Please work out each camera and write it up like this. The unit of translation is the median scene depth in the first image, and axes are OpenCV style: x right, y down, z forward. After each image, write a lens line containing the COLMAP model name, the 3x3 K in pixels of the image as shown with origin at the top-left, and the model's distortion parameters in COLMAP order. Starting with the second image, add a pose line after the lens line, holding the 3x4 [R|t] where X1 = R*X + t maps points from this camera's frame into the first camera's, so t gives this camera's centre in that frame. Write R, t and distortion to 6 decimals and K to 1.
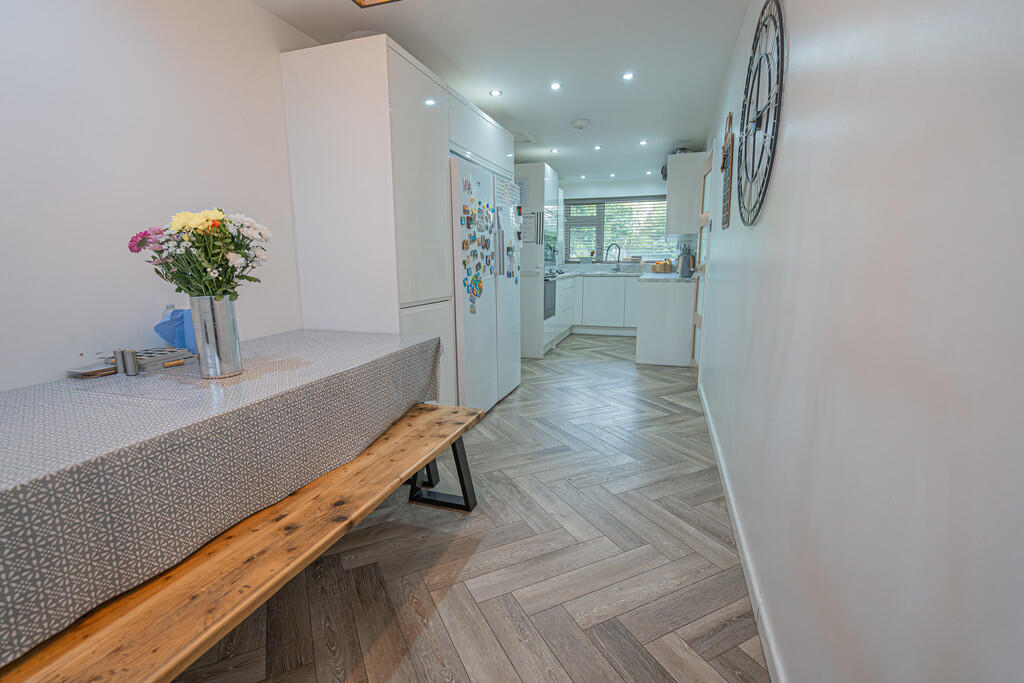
lens RADIAL K [[464.7, 0, 511.5], [0, 464.7, 336.2], [0, 0, 1]] dist [-0.005447, 0.001842]
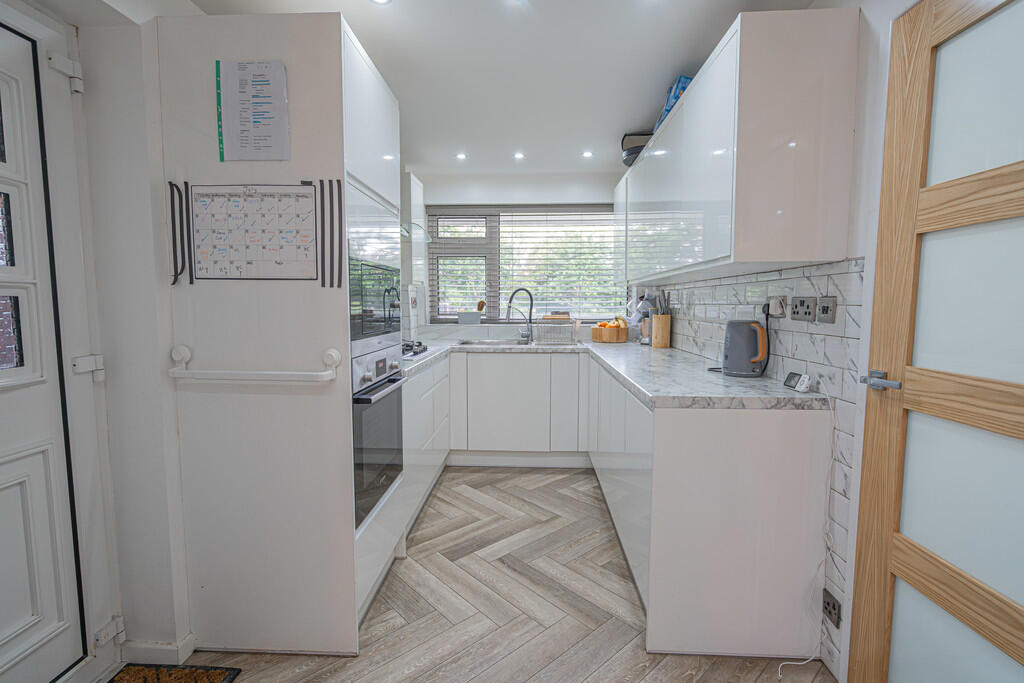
lens RADIAL K [[464.7, 0, 515.3], [0, 464.7, 338.0], [0, 0, 1]] dist [-0.005447, 0.001842]
pose [[0.961146, -0.014873, 0.275638, 0.063606], [0.038969, 0.995858, -0.082148, -0.094978], [-0.273275, 0.089698, 0.957745, 0.478250]]
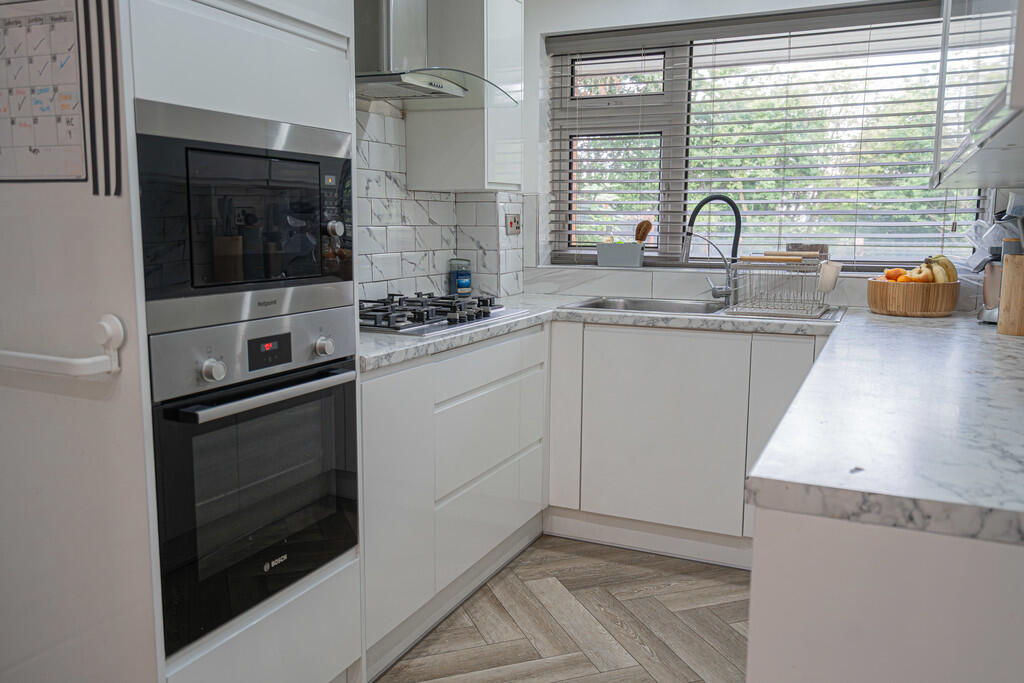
lens RADIAL K [[815.0, 0, 521.7], [0, 815.0, 338.2], [0, 0, 1]] dist [0.009391, -0.004045]
pose [[0.994267, 0.023351, -0.104342, 0.155860], [-0.025598, 0.999467, -0.020249, -0.103488], [0.103813, 0.022804, 0.994335, 0.520622]]
